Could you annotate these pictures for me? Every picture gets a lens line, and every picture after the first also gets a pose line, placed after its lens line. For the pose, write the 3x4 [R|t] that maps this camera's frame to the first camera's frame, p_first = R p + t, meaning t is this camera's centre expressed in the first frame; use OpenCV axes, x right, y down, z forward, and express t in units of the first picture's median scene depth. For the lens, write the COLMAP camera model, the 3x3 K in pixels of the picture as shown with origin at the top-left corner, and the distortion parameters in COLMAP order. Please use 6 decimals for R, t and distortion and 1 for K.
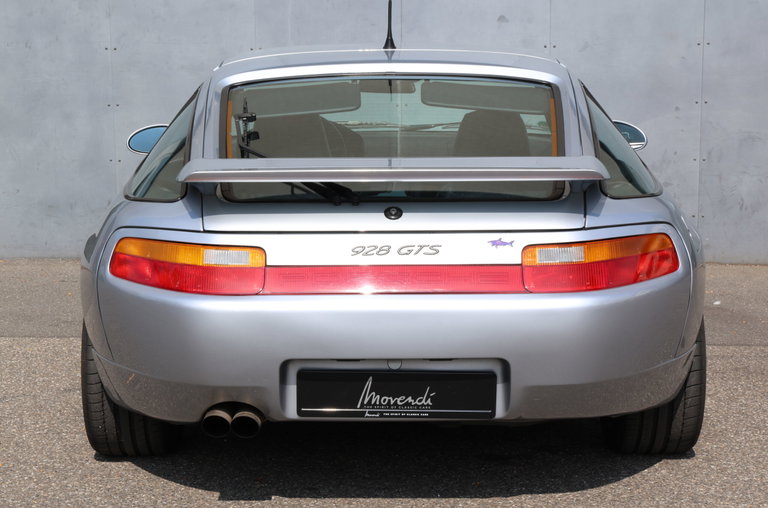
lens RADIAL K [[1618.6, 0, 391.3], [0, 1618.6, 262.0], [0, 0, 1]] dist [0.321769, 0.000000]
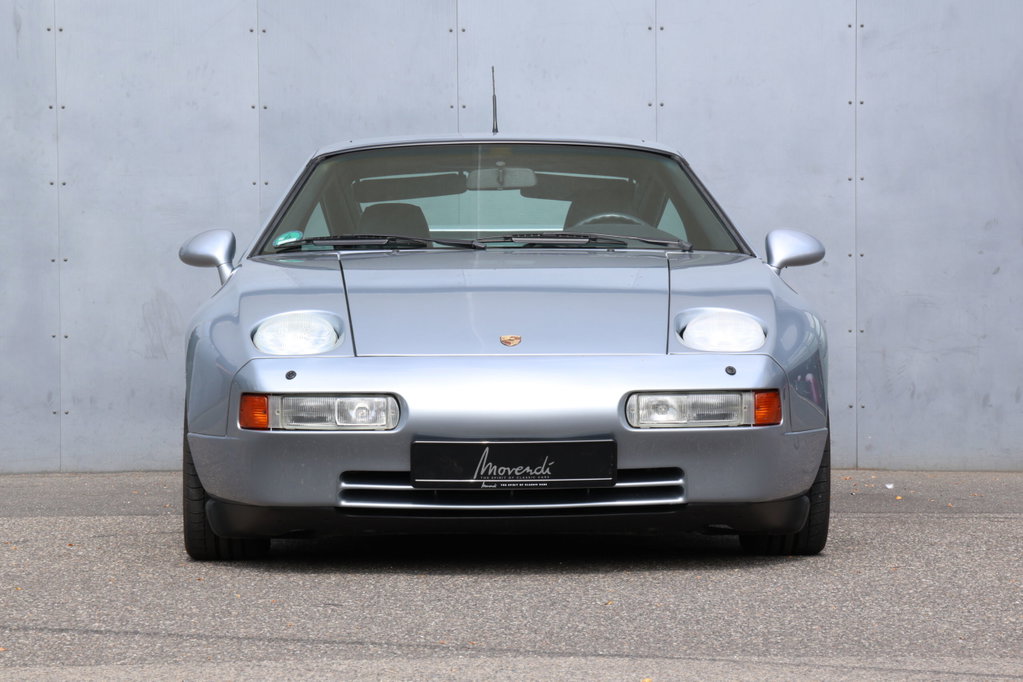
lens RADIAL K [[3275.8, 0, 583.3], [0, 3275.8, 356.2], [0, 0, 1]] dist [0.631916, 0.000000]
pose [[0.996627, -0.003106, 0.082004, -0.120670], [0.013659, 0.991622, -0.128453, 0.283200], [-0.080918, 0.129140, 0.988319, -0.960225]]
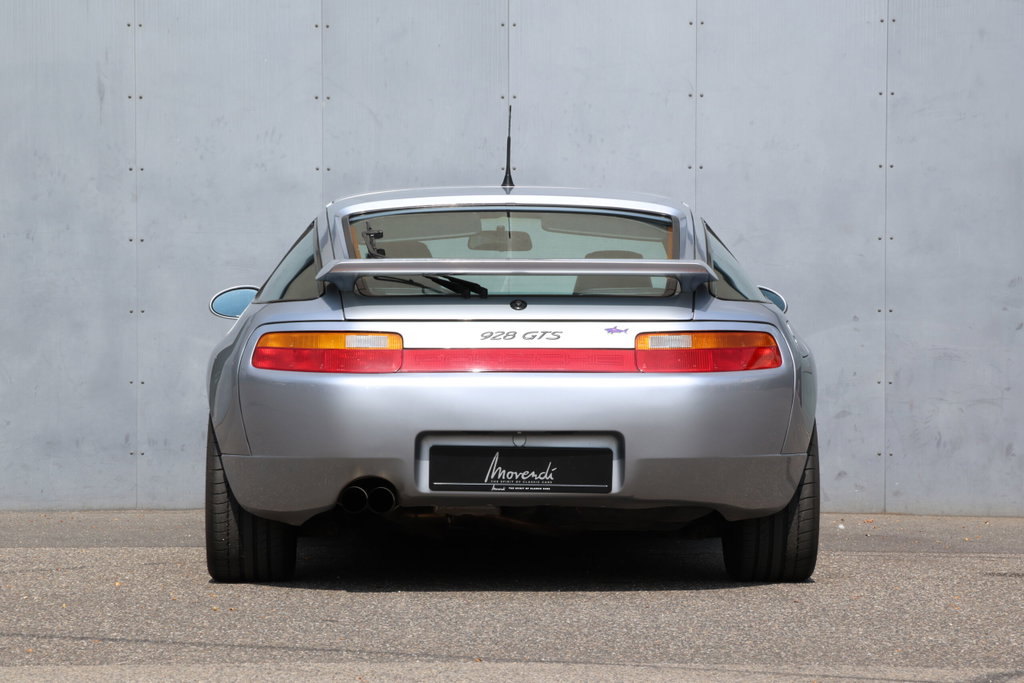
lens RADIAL K [[3279.0, 0, 566.0], [0, 3279.0, 395.8], [0, 0, 1]] dist [0.631916, 0.000000]
pose [[0.999390, 0.004654, 0.034624, -0.041429], [0.000025, 0.990992, -0.133924, 0.315304], [-0.034935, 0.133843, 0.990387, -1.144101]]
